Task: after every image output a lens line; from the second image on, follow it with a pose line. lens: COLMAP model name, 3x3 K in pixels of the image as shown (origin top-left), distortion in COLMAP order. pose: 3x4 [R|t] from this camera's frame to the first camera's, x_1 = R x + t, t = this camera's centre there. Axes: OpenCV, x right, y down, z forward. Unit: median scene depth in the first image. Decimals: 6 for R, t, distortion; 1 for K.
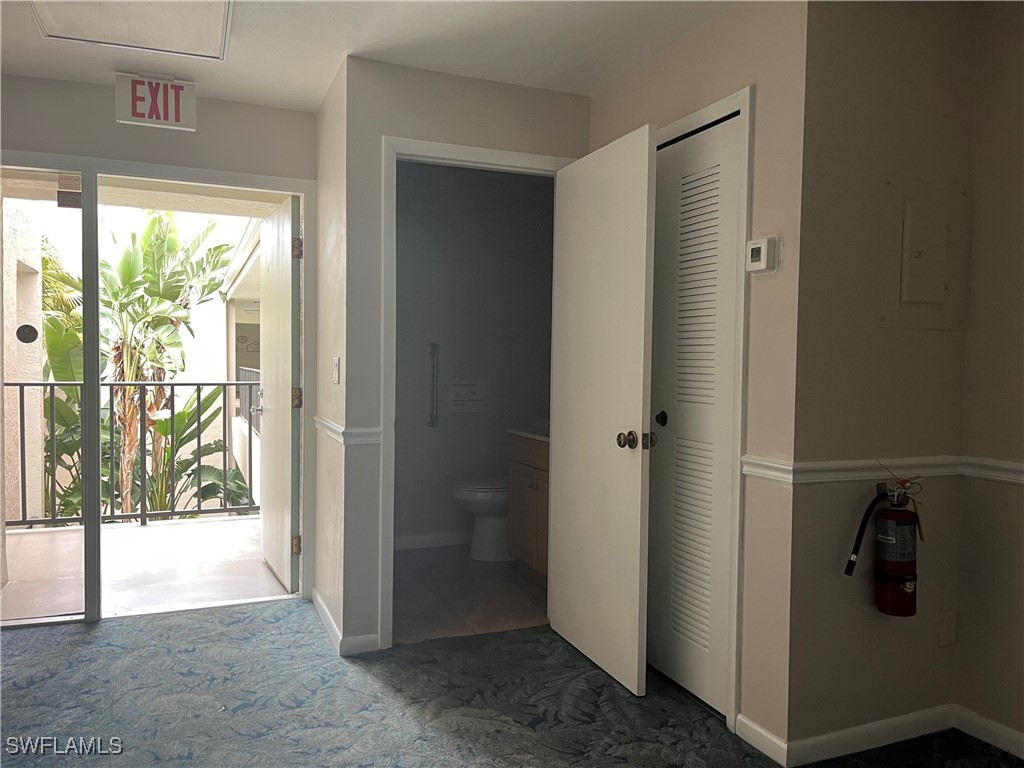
lens RADIAL K [[757.3, 0, 514.3], [0, 757.3, 385.3], [0, 0, 1]] dist [0.006744, -0.001350]
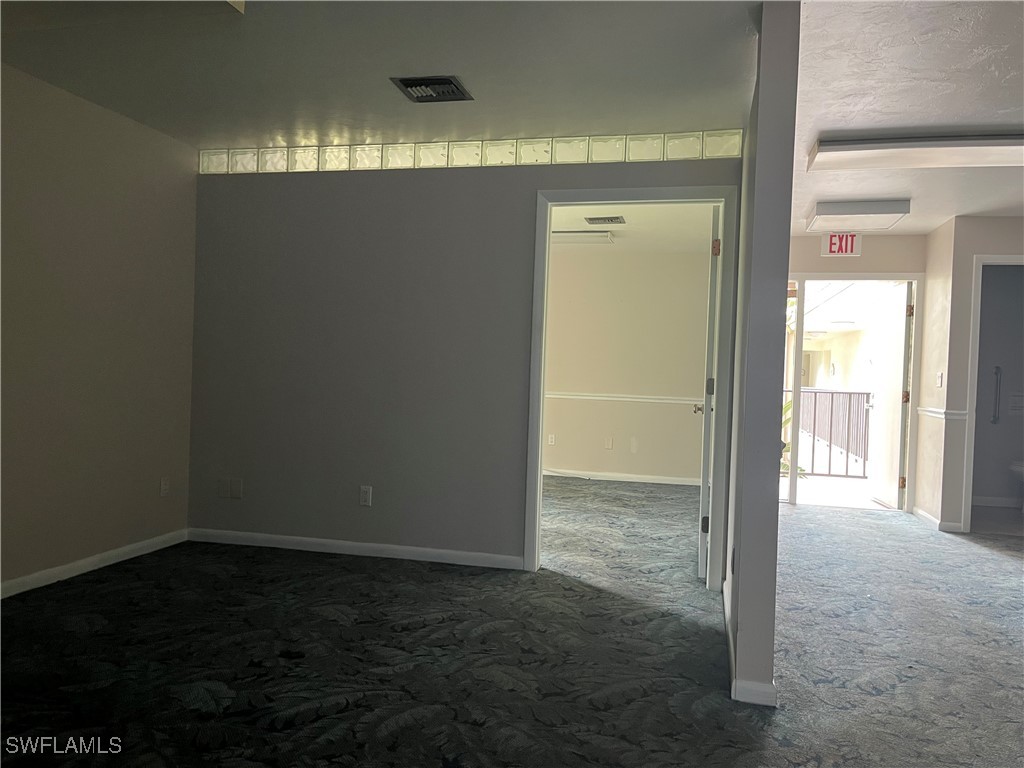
lens RADIAL K [[757.3, 0, 513.8], [0, 757.3, 390.3], [0, 0, 1]] dist [0.006744, -0.001350]
pose [[0.791782, 0.023234, -0.610362, 0.072996], [-0.039350, 0.999141, -0.013012, 0.070955], [0.609535, 0.034320, 0.792016, -1.095162]]
